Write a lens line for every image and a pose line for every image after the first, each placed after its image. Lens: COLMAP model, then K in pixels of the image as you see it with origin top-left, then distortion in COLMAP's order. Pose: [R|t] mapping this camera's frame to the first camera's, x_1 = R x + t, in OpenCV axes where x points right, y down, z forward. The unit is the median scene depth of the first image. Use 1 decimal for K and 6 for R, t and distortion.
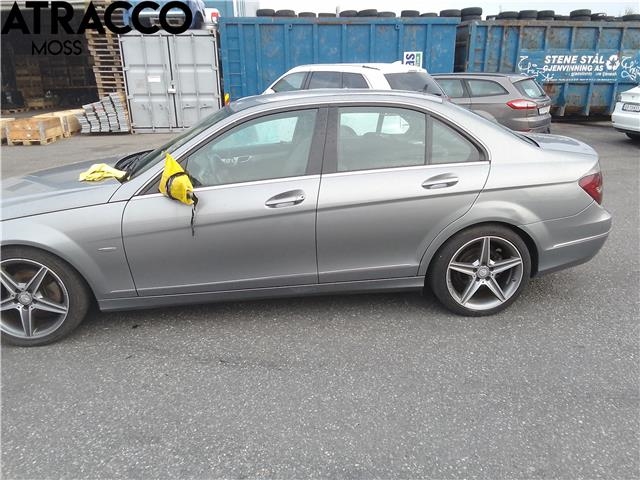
lens RADIAL K [[508.9, 0, 324.3], [0, 508.9, 240.3], [0, 0, 1]] dist [0.013711, -0.036931]
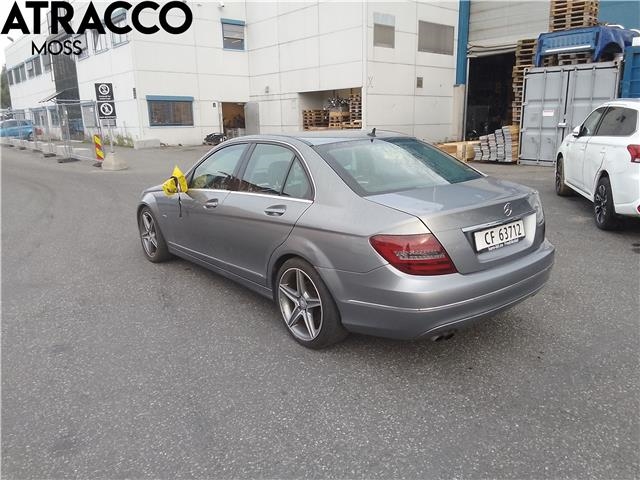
lens RADIAL K [[508.9, 0, 326.0], [0, 508.9, 242.0], [0, 0, 1]] dist [0.013711, -0.036931]
pose [[0.531373, 0.205564, -0.821819, 0.320918], [-0.247867, 0.965385, 0.081208, -0.043019], [0.810065, 0.160550, 0.563931, 0.114145]]
